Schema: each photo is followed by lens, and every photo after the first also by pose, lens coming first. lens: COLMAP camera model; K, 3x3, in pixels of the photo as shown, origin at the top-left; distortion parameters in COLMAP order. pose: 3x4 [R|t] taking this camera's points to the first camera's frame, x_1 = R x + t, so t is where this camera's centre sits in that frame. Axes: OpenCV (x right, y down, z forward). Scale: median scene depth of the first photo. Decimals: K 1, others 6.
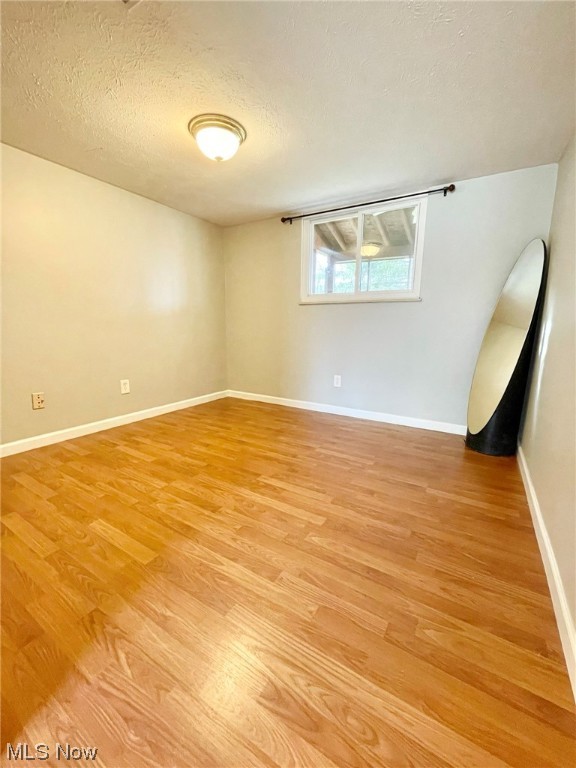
lens RADIAL K [[311.0, 0, 288.0], [0, 311.0, 384.0], [0, 0, 1]] dist [-0.001974, 0.000001]
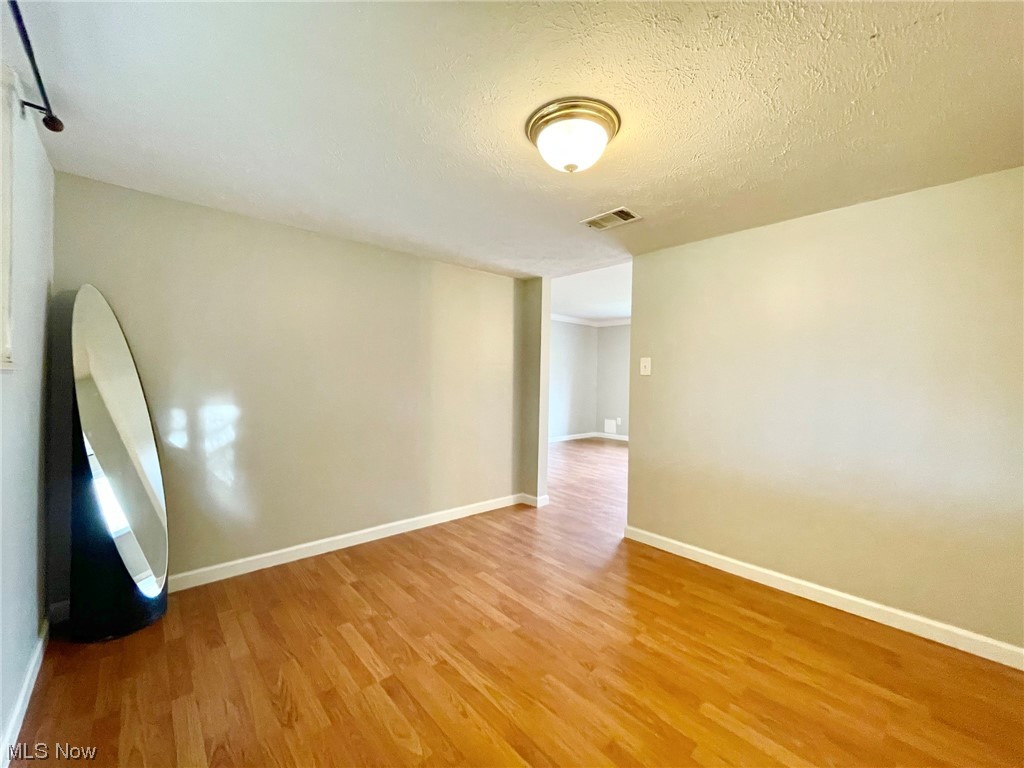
lens RADIAL K [[414.7, 0, 512.2], [0, 414.7, 380.3], [0, 0, 1]] dist [-0.001974, 0.000001]
pose [[-0.960137, -0.030619, 0.277848, -0.363263], [0.023600, 0.981554, 0.189721, -0.501505], [-0.278532, 0.188715, -0.941704, 1.938514]]
